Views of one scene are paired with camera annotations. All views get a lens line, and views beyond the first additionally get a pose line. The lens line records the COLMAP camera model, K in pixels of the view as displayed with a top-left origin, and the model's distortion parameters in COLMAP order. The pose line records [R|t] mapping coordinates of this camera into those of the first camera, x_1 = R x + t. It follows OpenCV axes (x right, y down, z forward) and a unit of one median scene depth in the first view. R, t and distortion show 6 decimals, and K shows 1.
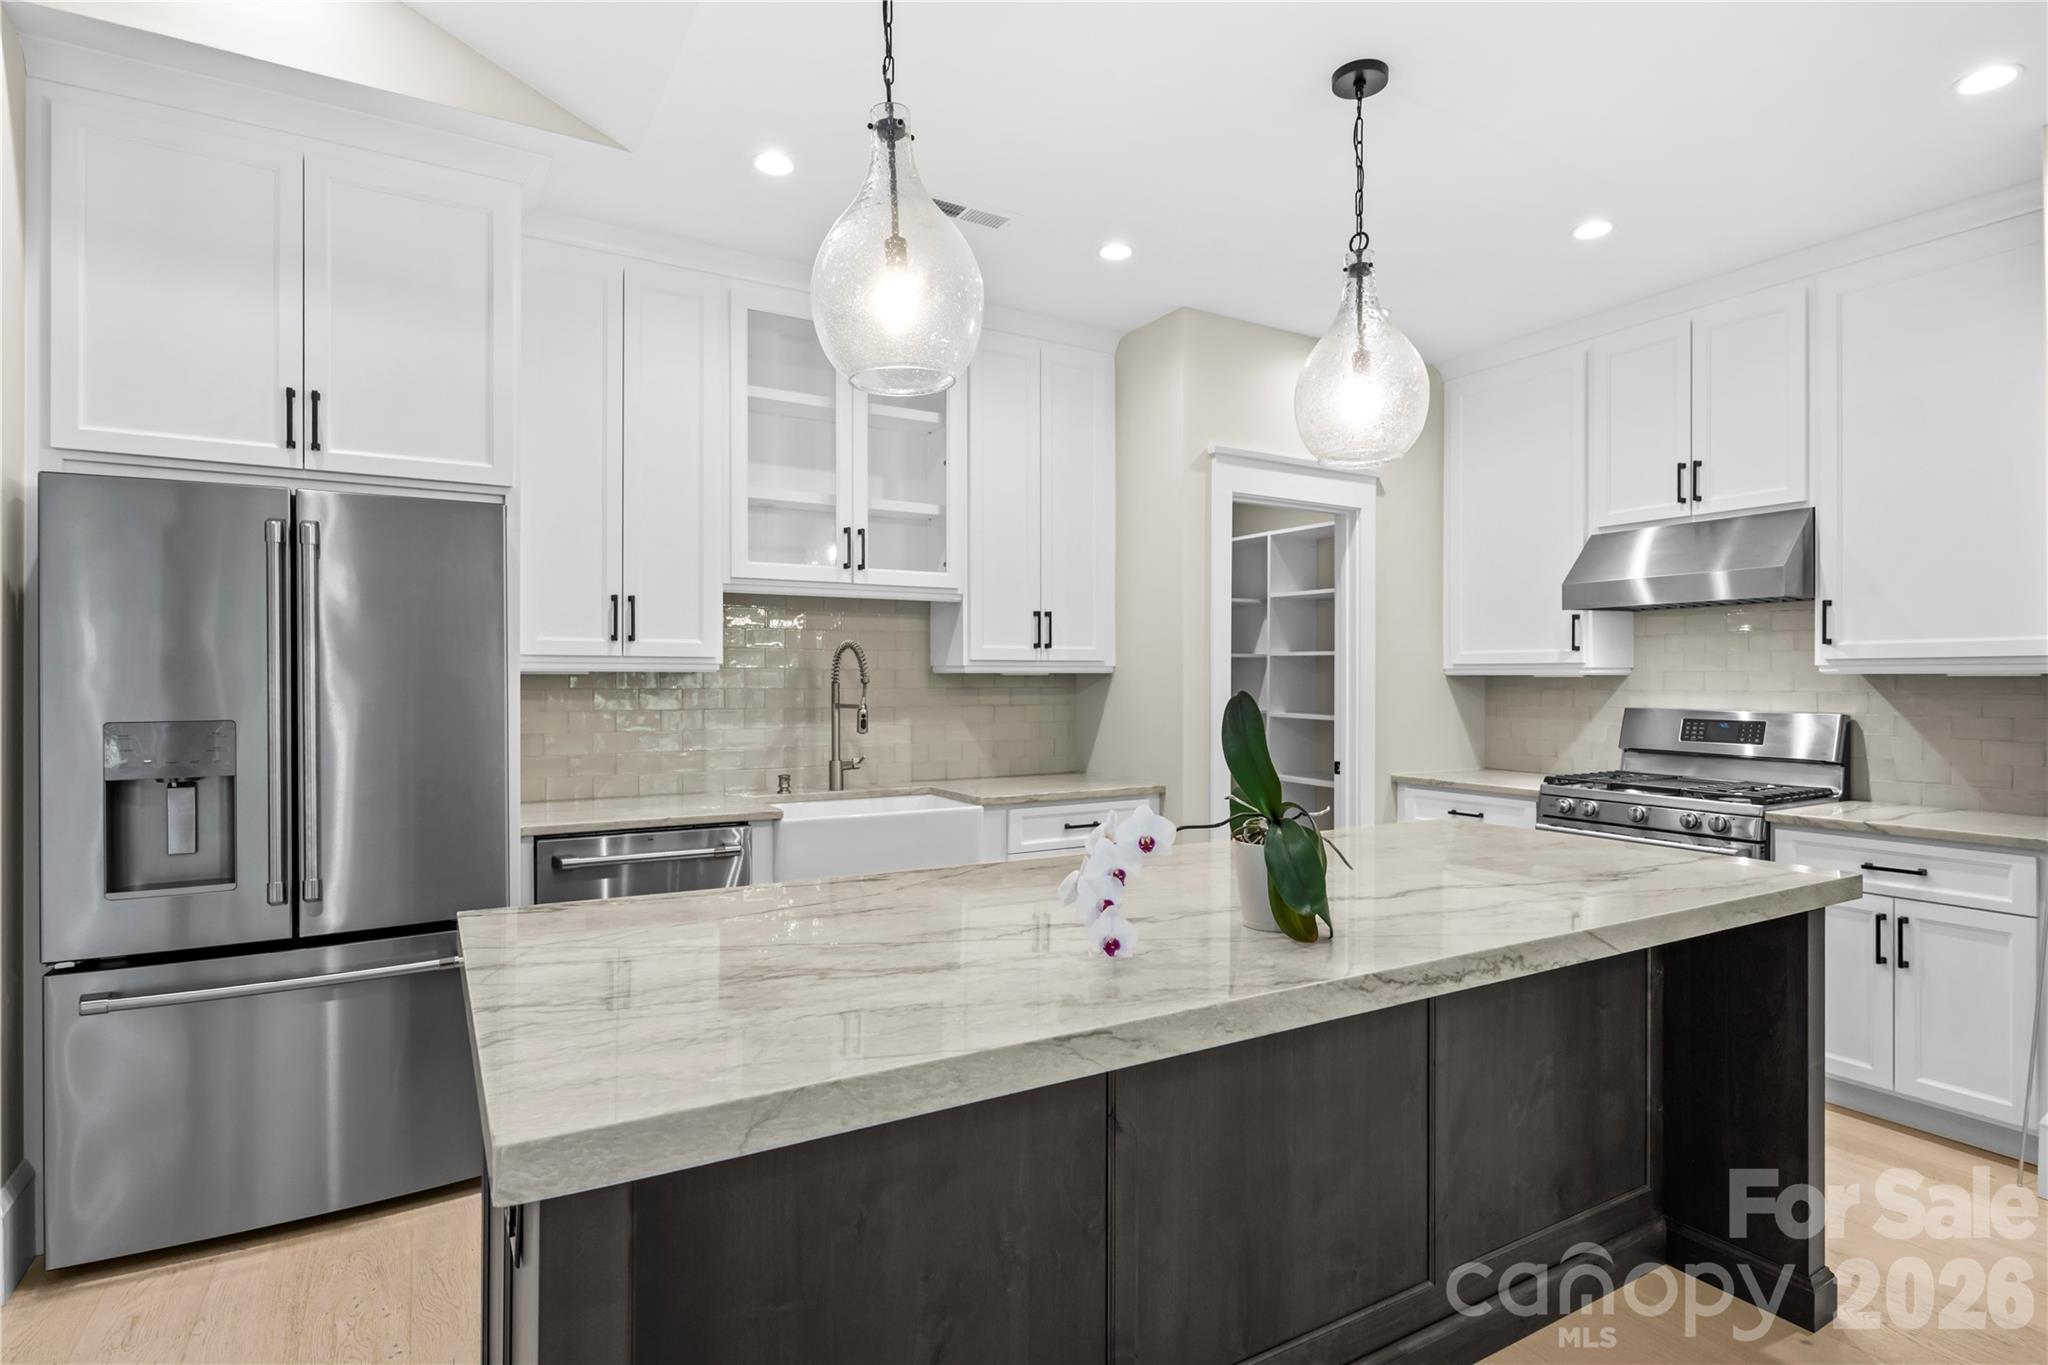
lens RADIAL K [[1023.5, 0, 1020.9], [0, 1023.5, 679.5], [0, 0, 1]] dist [-0.000089, 0.000116]
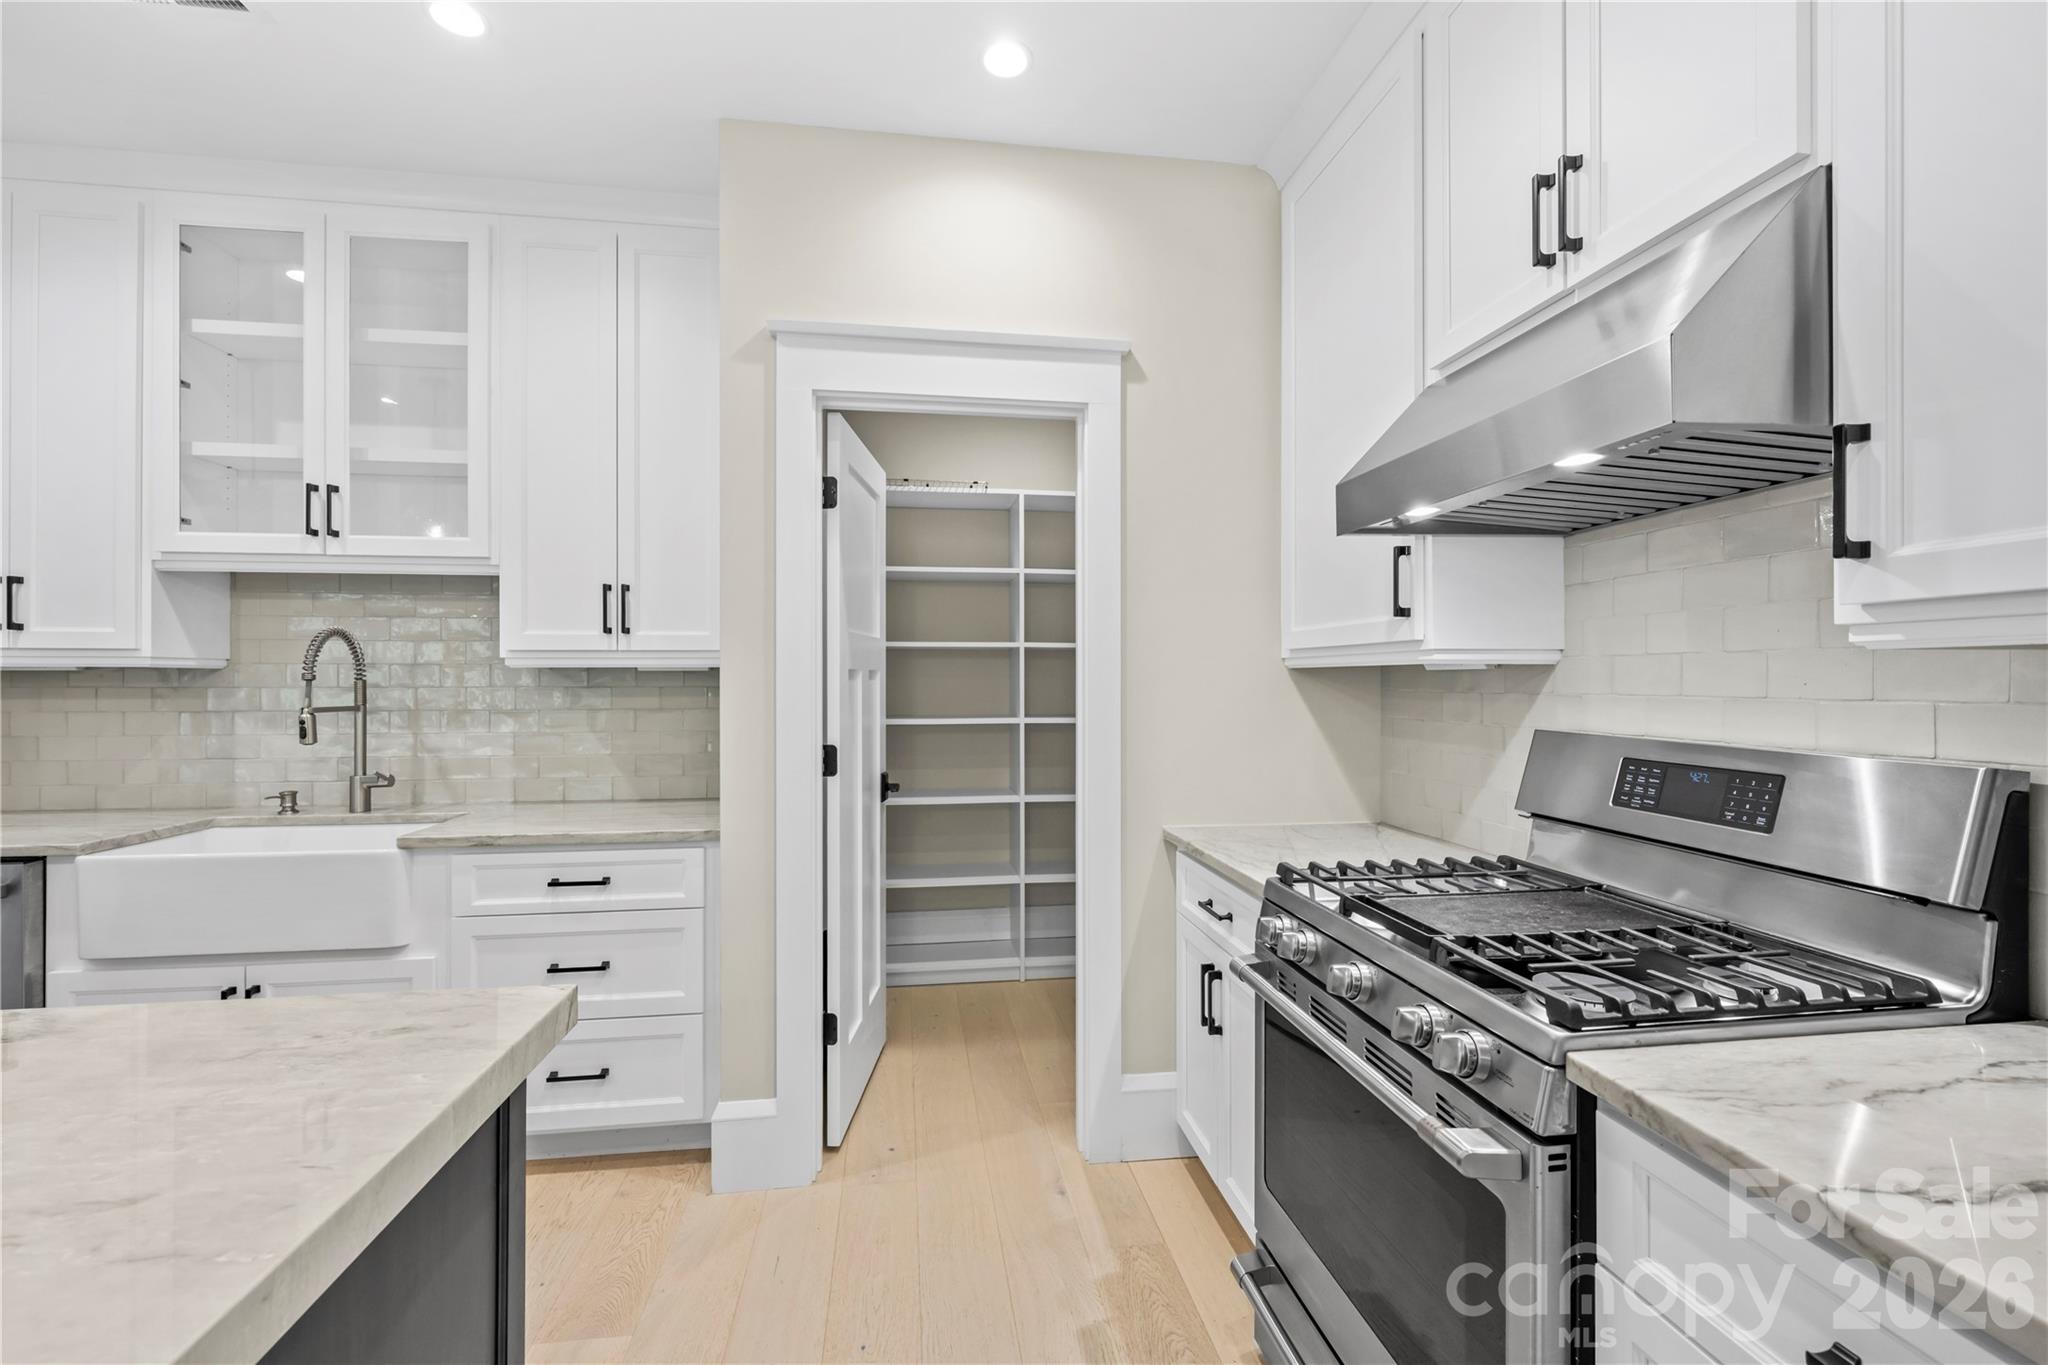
lens RADIAL K [[866.5, 0, 1024.0], [0, 866.5, 682.5], [0, 0, 1]] dist [-0.001141, -0.000460]
pose [[0.925008, 0.000011, -0.379948, 0.568955], [0.000290, 1.000000, 0.000735, 0.004677], [0.379948, -0.000790, 0.925008, 0.563540]]
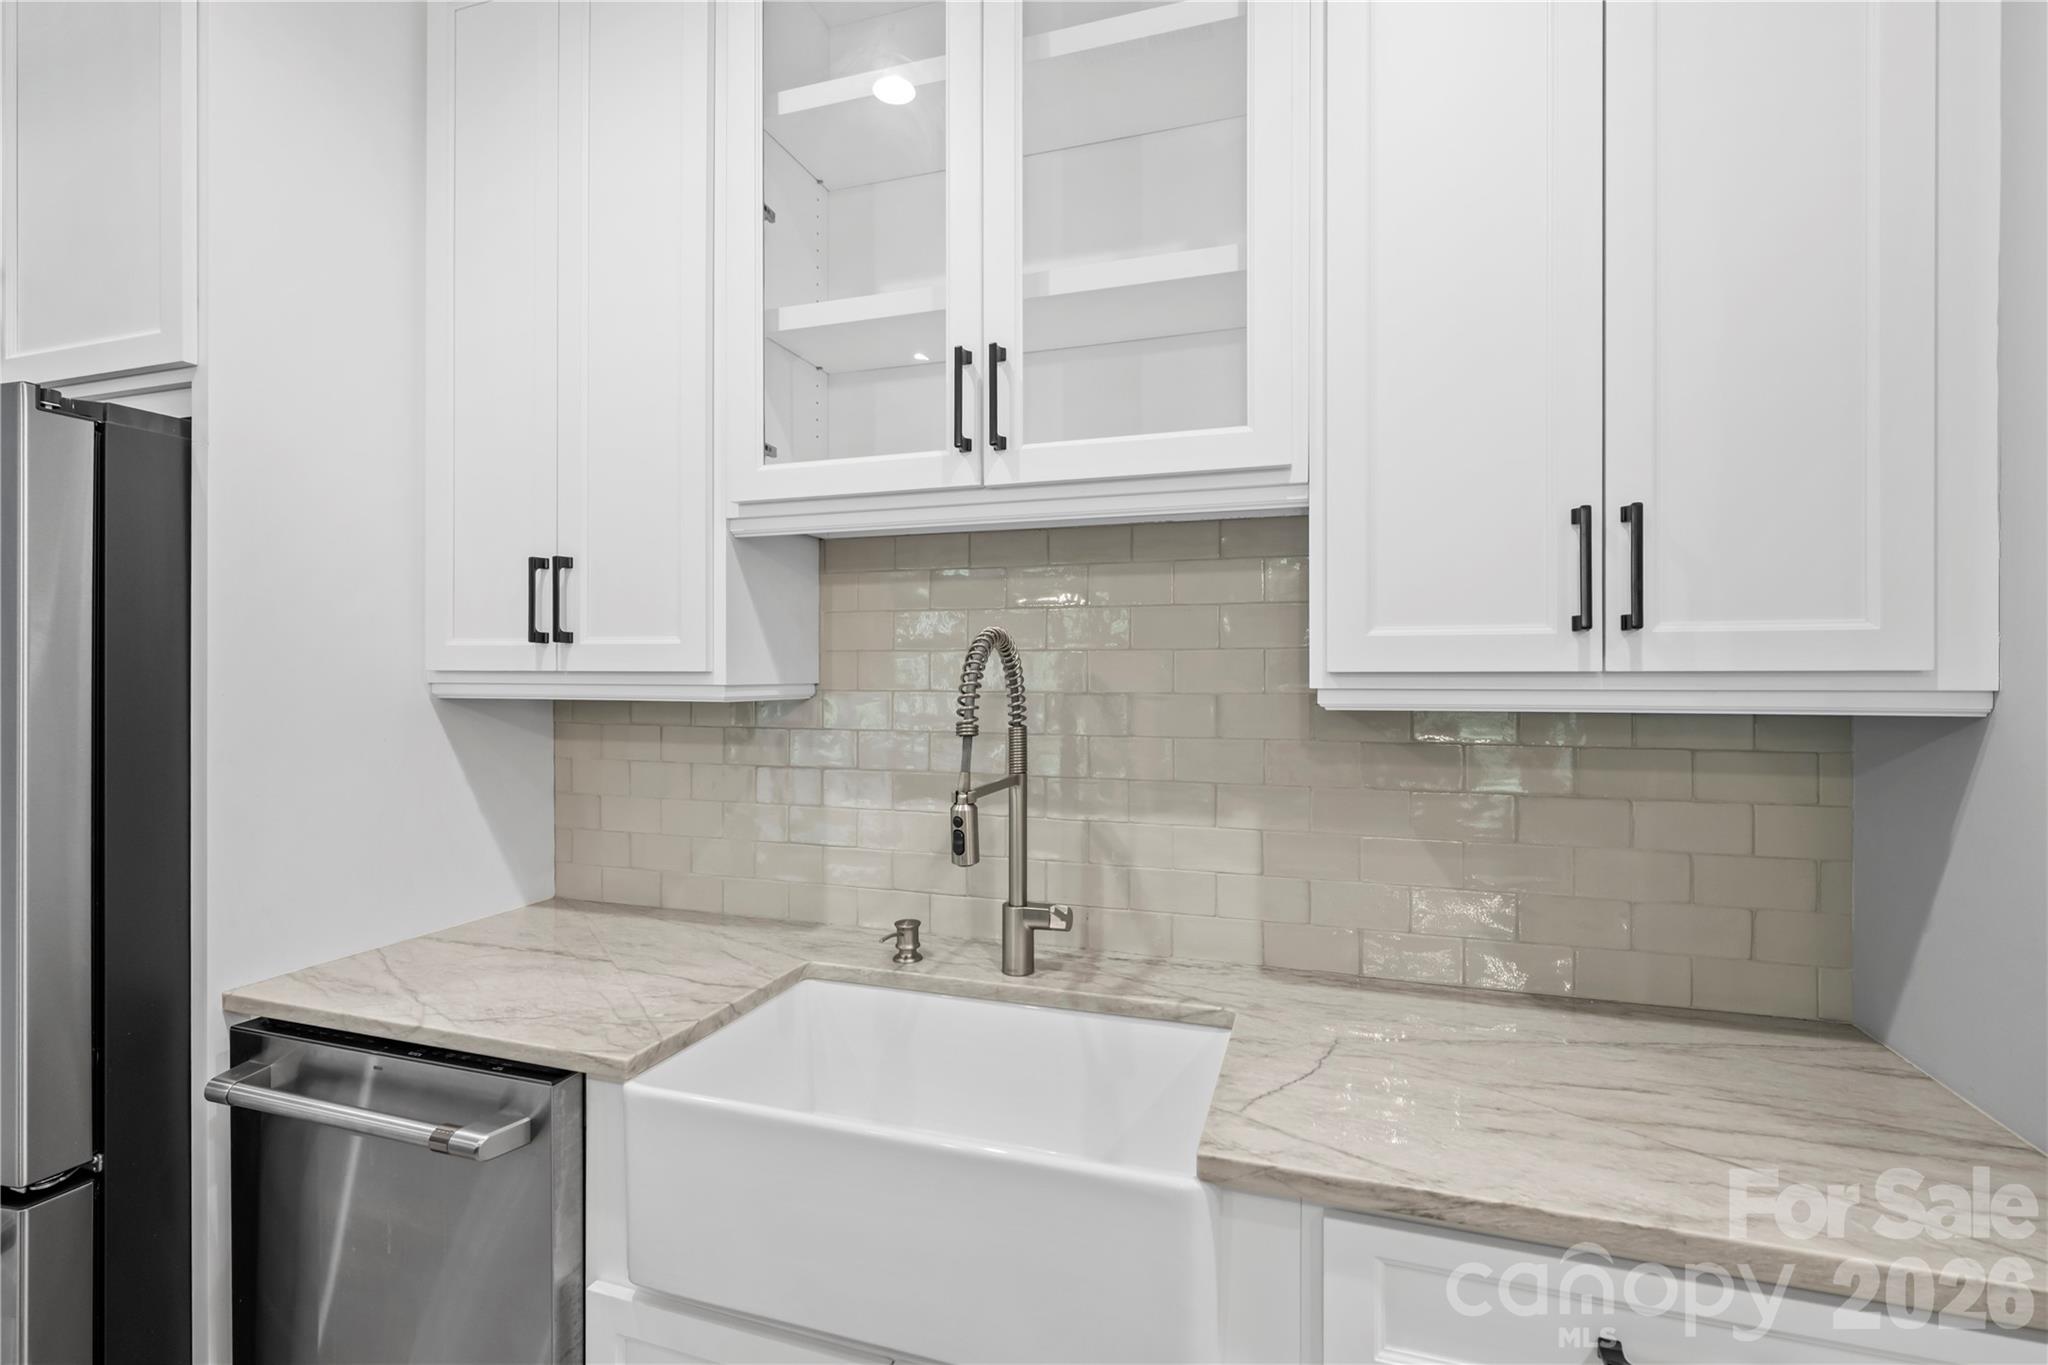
lens RADIAL K [[935.7, 0, 1024.0], [0, 935.7, 682.5], [0, 0, 1]] dist [0.001349, -0.000335]
pose [[0.657561, 0.007938, -0.753359, 0.120916], [-0.001711, 0.999958, 0.009044, -0.018948], [0.753399, -0.004658, 0.657547, 0.739918]]
